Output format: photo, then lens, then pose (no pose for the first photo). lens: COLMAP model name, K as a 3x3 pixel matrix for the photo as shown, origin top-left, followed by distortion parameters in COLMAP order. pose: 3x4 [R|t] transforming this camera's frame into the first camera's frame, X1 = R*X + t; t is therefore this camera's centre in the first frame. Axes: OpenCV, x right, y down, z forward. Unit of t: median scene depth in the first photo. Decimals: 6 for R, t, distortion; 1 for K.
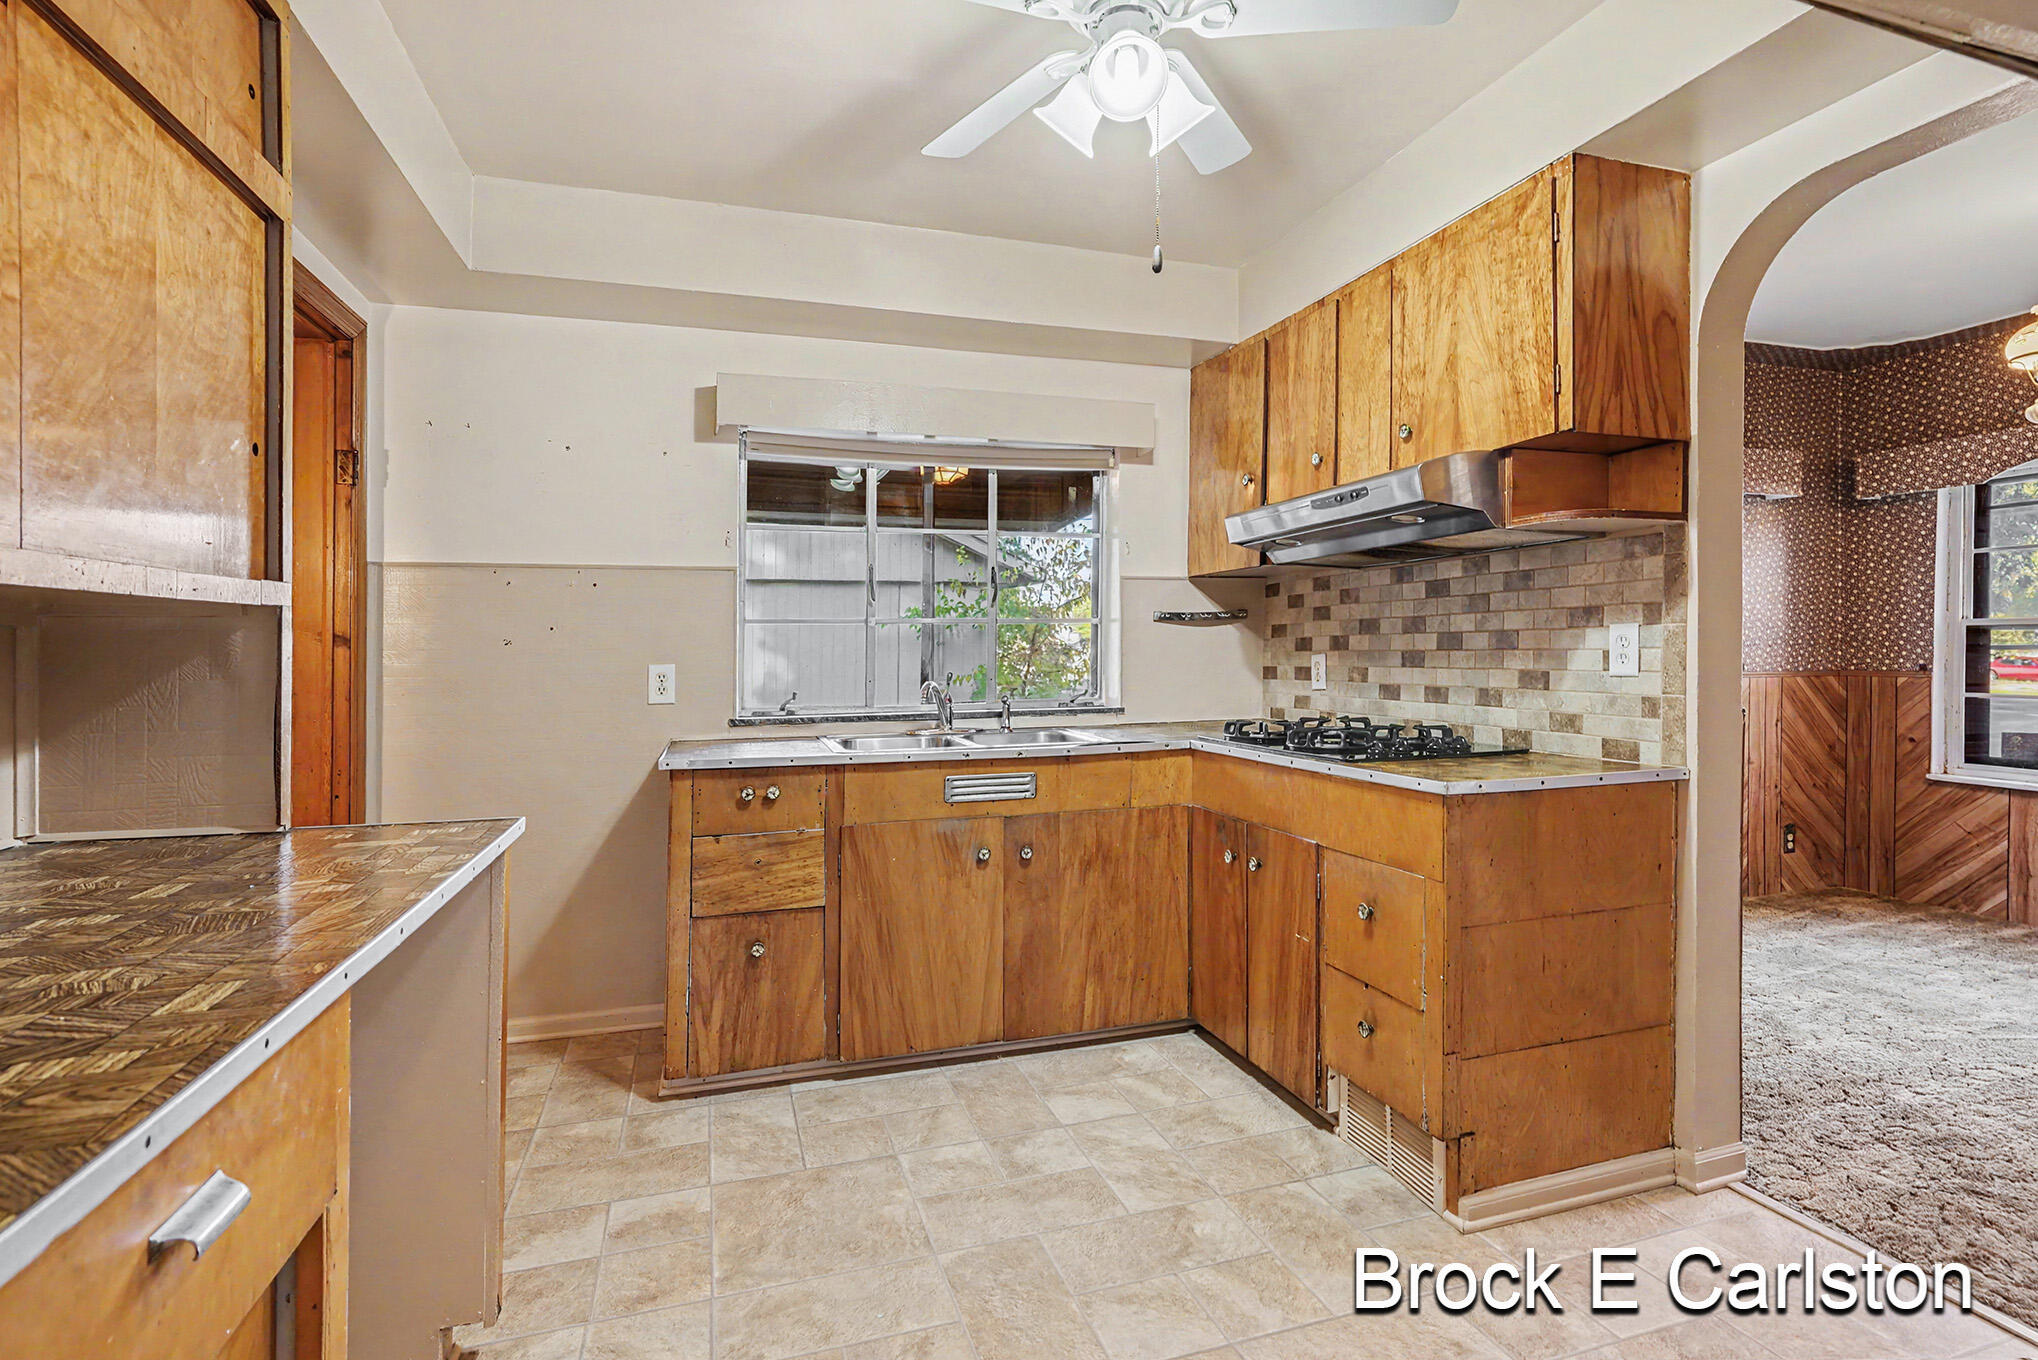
lens RADIAL K [[985.6, 0, 1024.7], [0, 985.6, 664.8], [0, 0, 1]] dist [-0.002522, 0.001316]
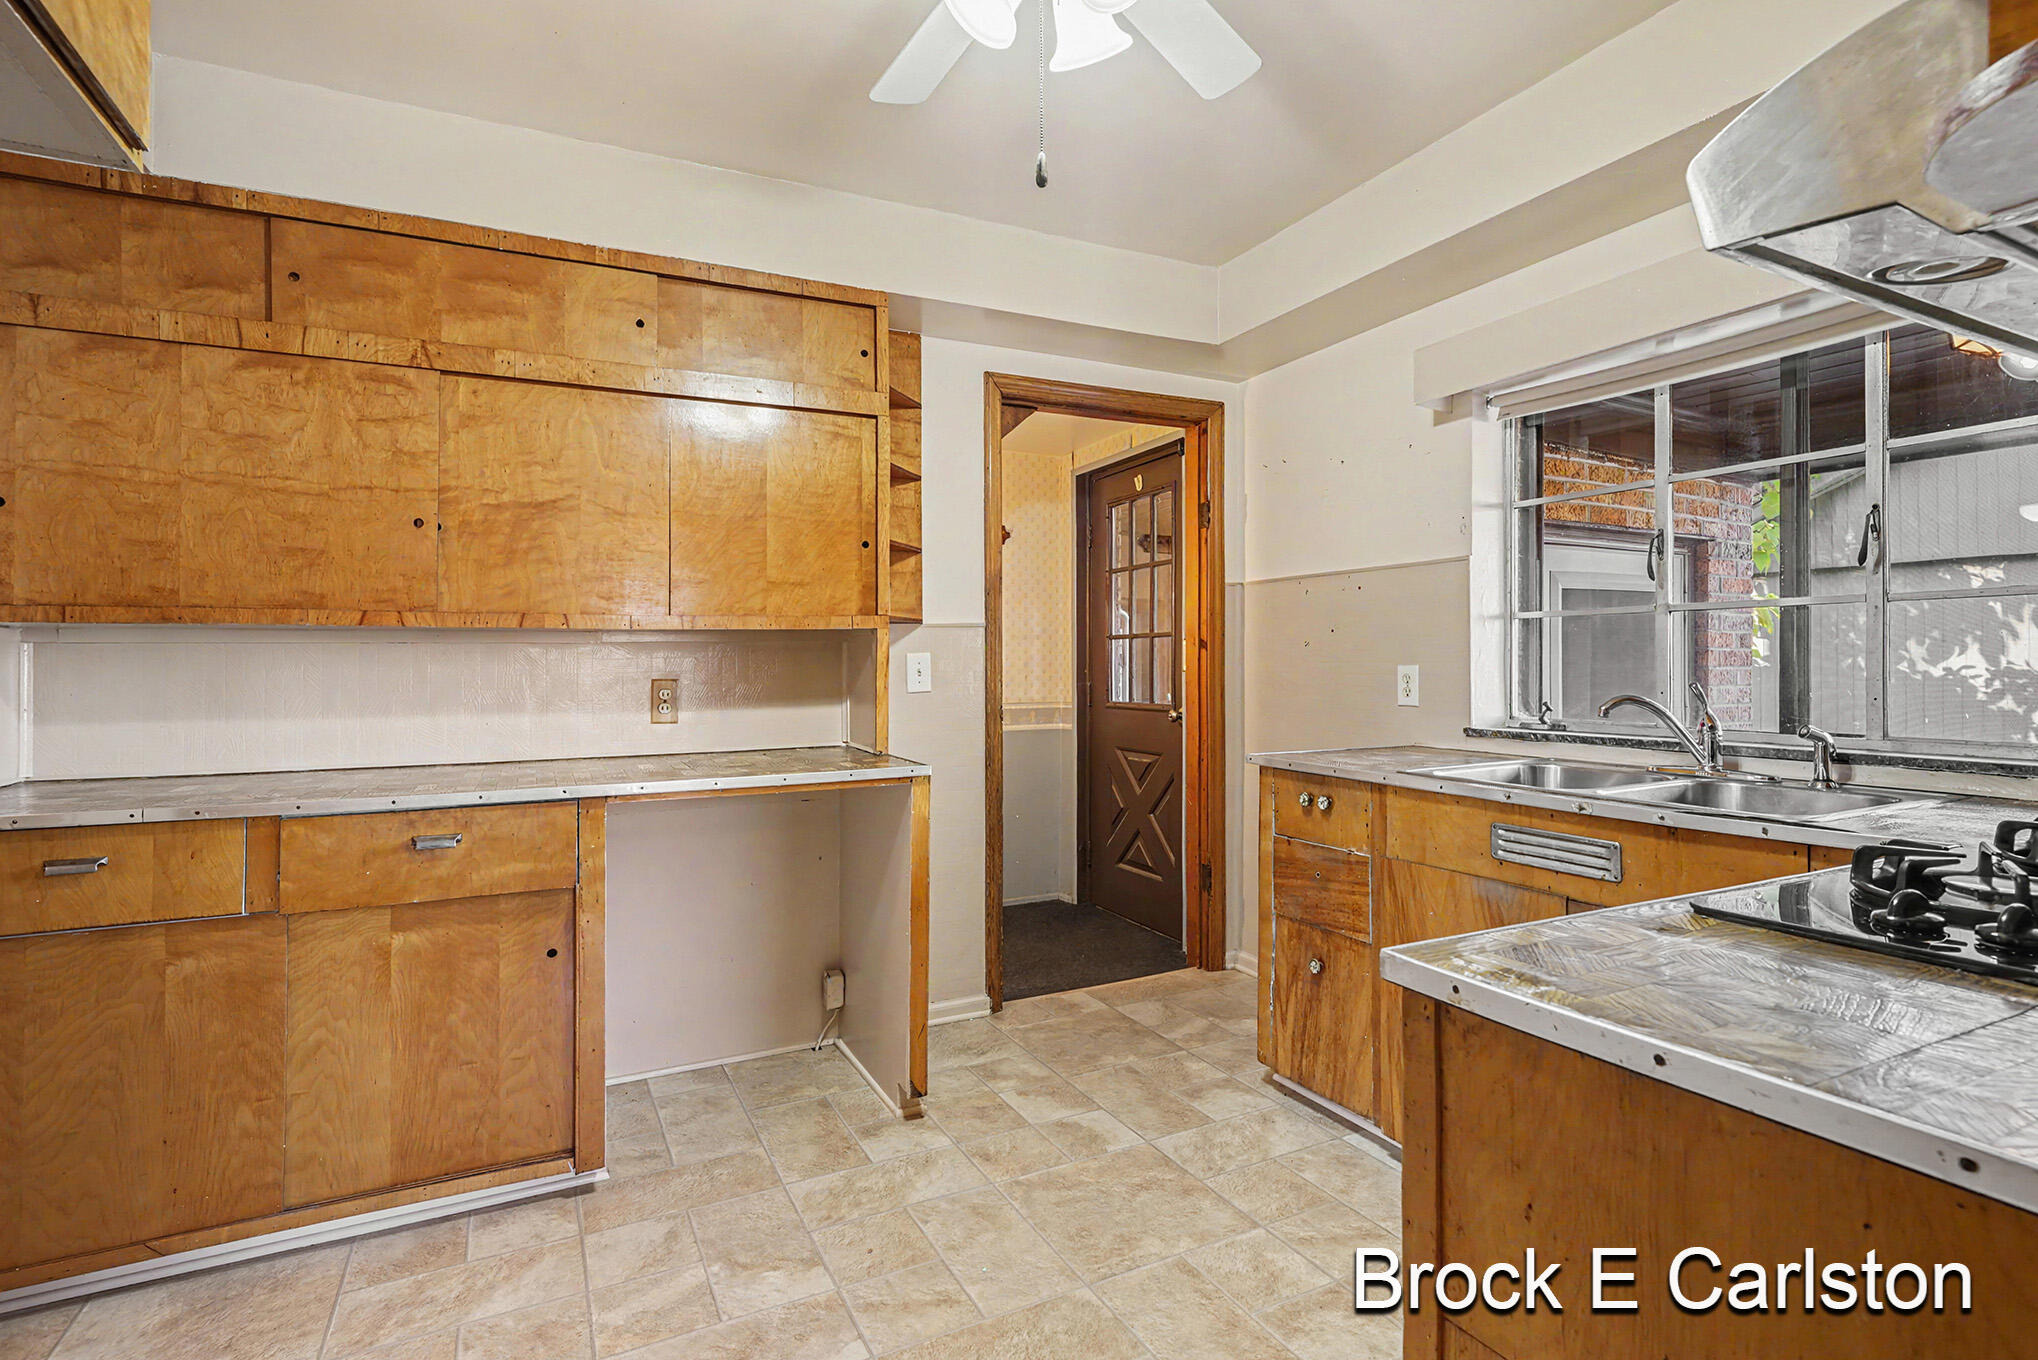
lens RADIAL K [[985.6, 0, 1040.4], [0, 985.6, 654.7], [0, 0, 1]] dist [-0.002522, 0.001316]
pose [[0.189522, 0.000872, -0.981876, 0.638185], [-0.005129, 0.999987, -0.000102, -0.010348], [0.981863, 0.005055, 0.189524, 0.585914]]
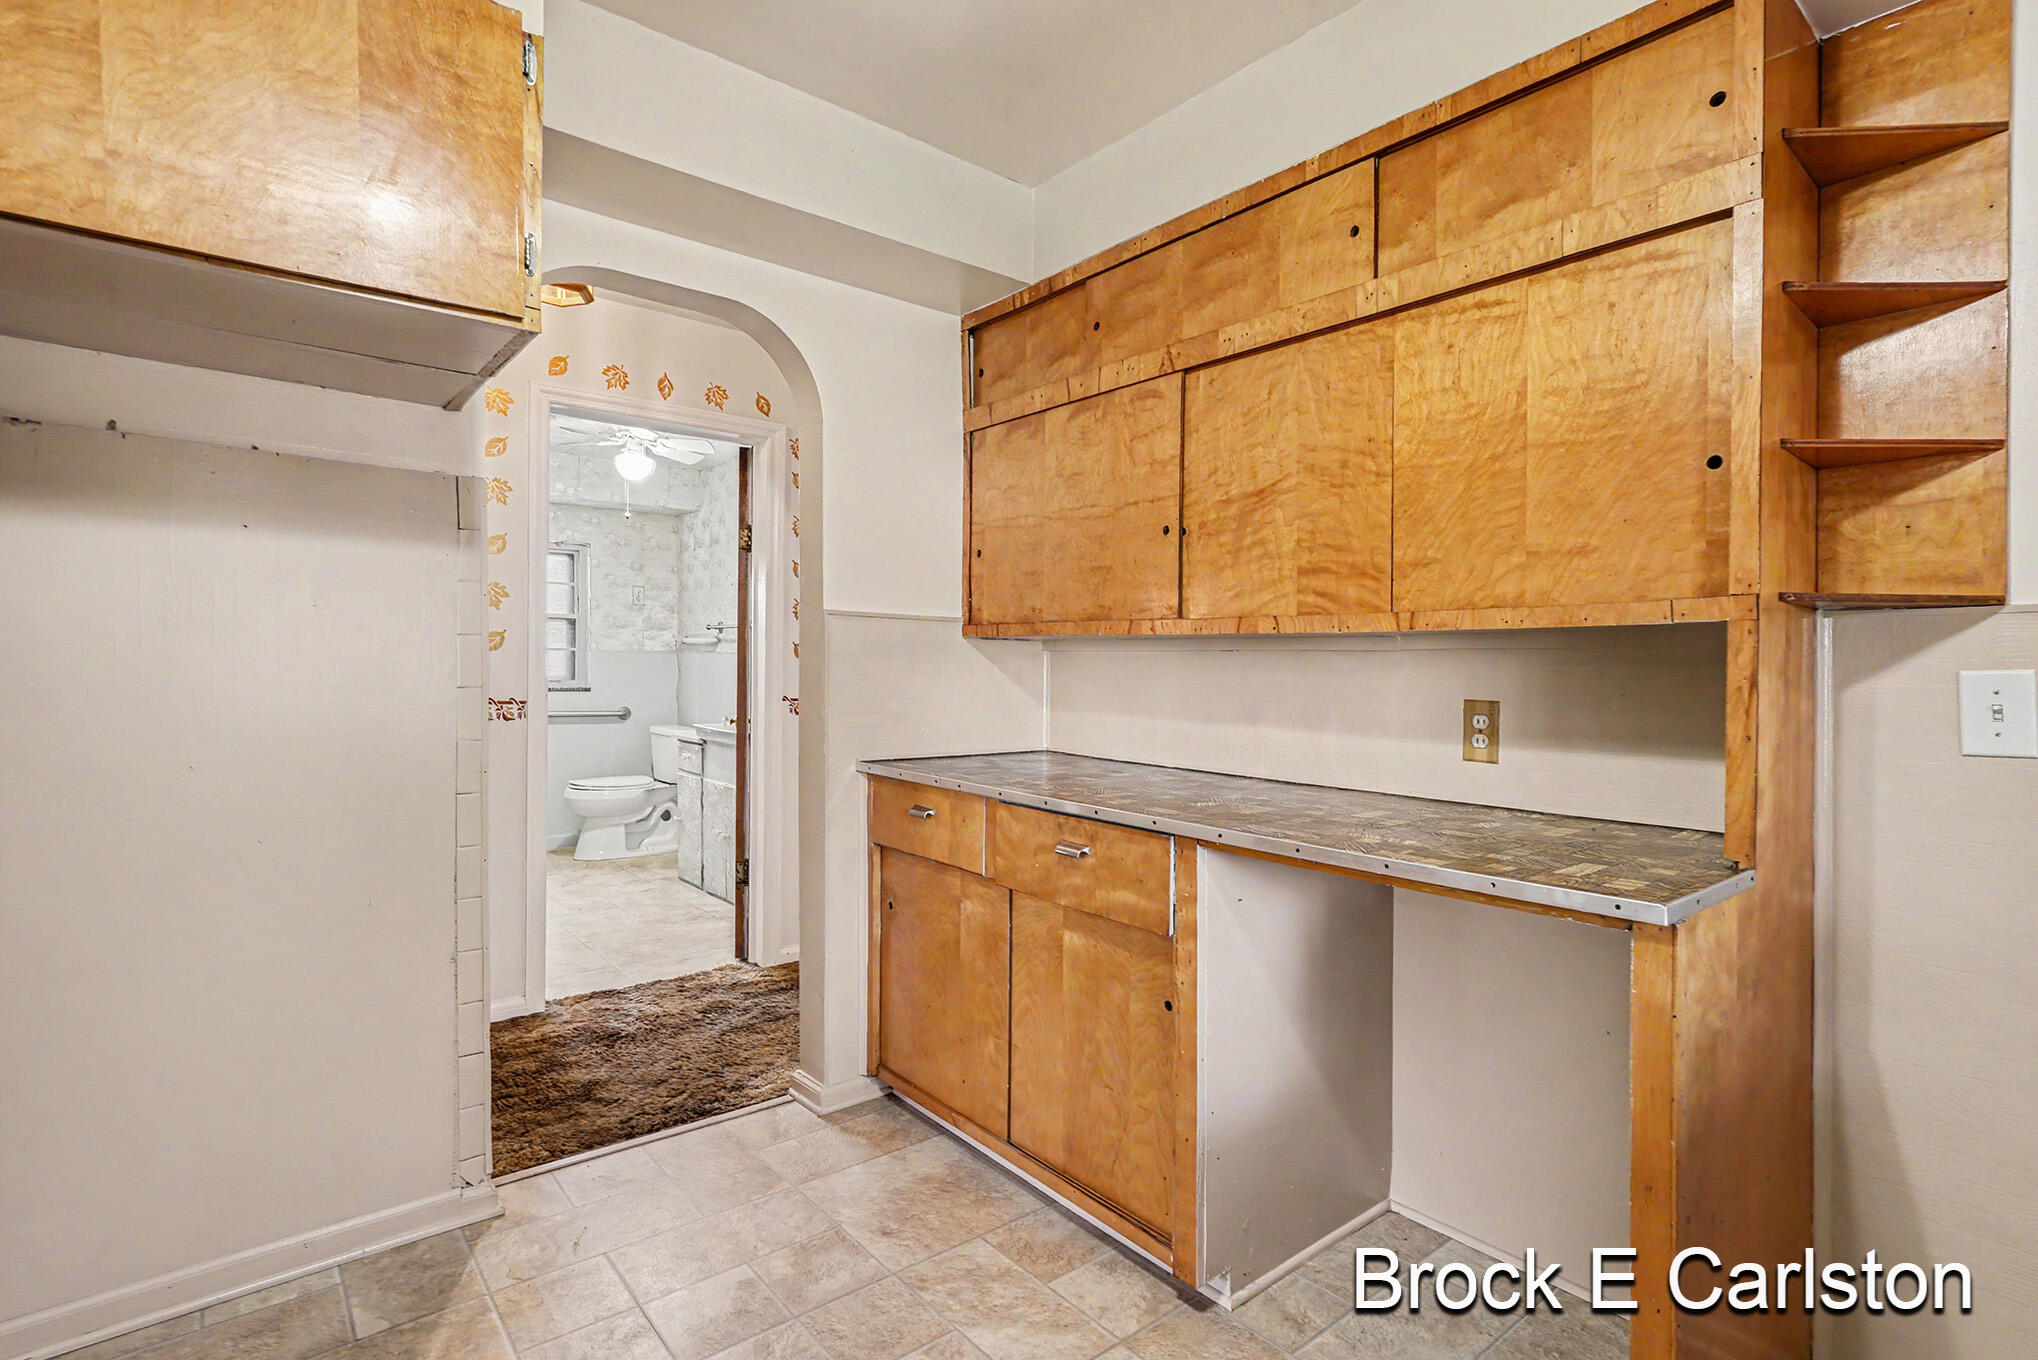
lens RADIAL K [[985.6, 0, 1048.7], [0, 985.6, 656.2], [0, 0, 1]] dist [-0.002522, 0.001316]
pose [[-0.914344, -0.008521, -0.404848, 0.108927], [-0.011960, 0.999911, 0.005967, -0.017574], [0.404761, 0.010298, -0.914365, 0.974655]]
